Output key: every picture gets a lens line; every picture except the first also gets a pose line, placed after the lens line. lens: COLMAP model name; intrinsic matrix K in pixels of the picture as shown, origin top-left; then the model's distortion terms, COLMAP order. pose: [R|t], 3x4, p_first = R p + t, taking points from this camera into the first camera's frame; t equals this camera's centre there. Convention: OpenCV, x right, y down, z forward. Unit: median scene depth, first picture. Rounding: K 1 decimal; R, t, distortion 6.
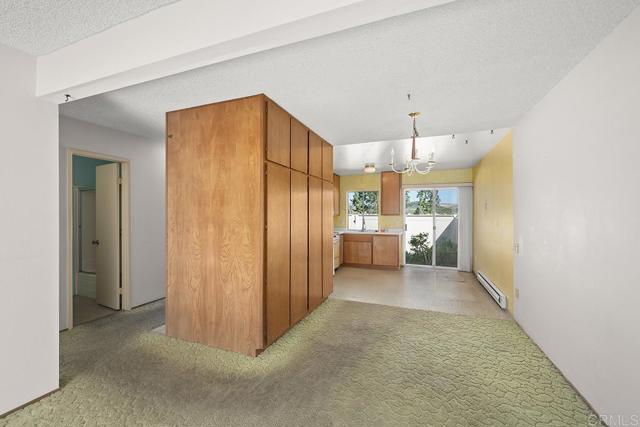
lens RADIAL K [[267.2, 0, 320.0], [0, 267.2, 213.5], [0, 0, 1]] dist [0.000579, 0.000251]
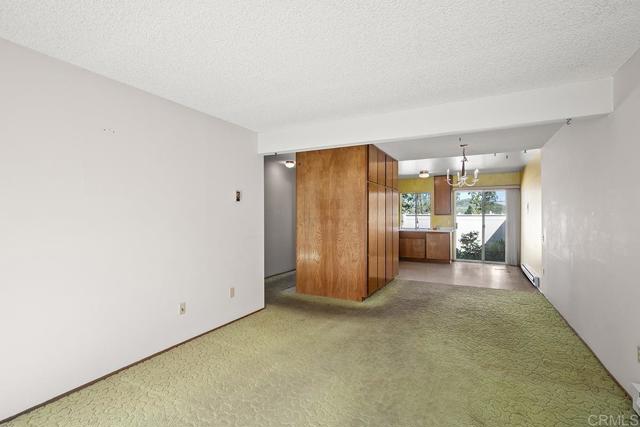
lens RADIAL K [[305.5, 0, 320.0], [0, 305.5, 213.5], [0, 0, 1]] dist [-0.001596, -0.000172]
pose [[0.994438, -0.003590, -0.105263, -0.131768], [0.003603, 0.999994, -0.000058, -0.000931], [0.105262, -0.000322, 0.994444, -0.388517]]
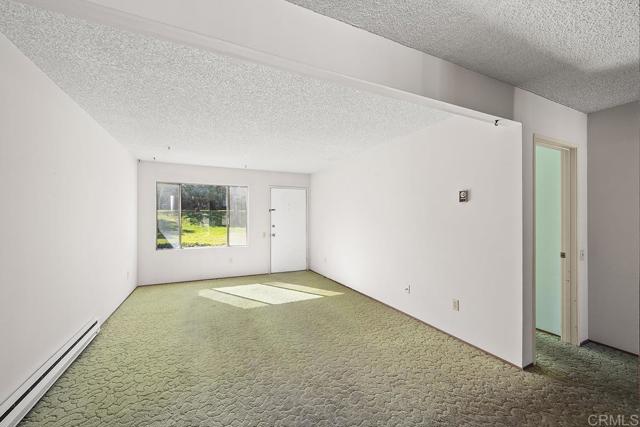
lens RADIAL K [[259.3, 0, 320.0], [0, 259.3, 213.5], [0, 0, 1]] dist [0.000917, 0.000100]
pose [[-0.686853, -0.013839, -0.726664, 0.158351], [-0.000022, 0.999819, -0.019020, 0.002674], [0.726796, -0.013048, -0.686729, 0.408482]]
